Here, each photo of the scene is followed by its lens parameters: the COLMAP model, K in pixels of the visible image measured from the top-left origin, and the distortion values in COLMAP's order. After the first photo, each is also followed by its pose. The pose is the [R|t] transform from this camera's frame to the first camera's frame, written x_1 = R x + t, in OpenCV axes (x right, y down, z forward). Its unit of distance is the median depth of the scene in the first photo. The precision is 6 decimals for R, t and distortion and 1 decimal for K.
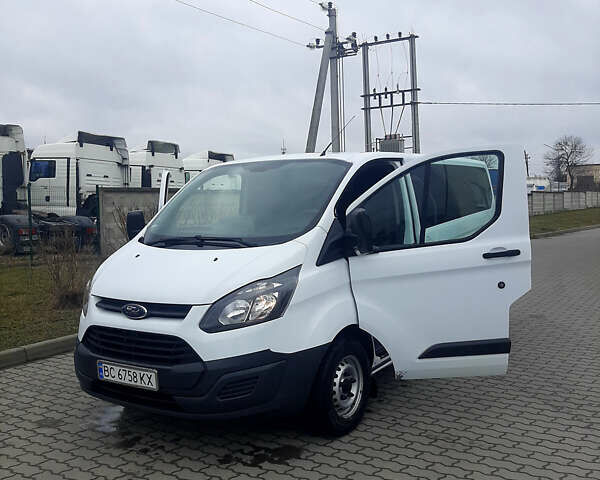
lens RADIAL K [[715.4, 0, 300.0], [0, 715.4, 240.0], [0, 0, 1]] dist [0.135238, -0.014909]
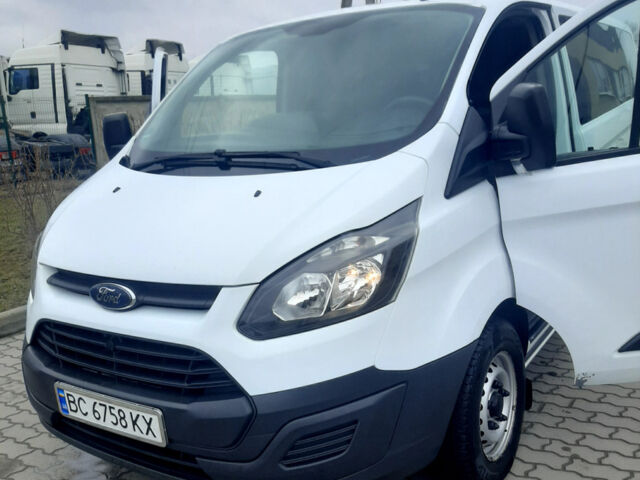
lens RADIAL K [[651.2, 0, 310.6], [0, 651.2, 240.3], [0, 0, 1]] dist [0.000661, -0.006647]
pose [[0.999141, -0.040755, 0.007532, -0.080694], [0.039390, 0.990307, 0.133192, -0.001204], [-0.012888, -0.132781, 0.991062, 0.501338]]
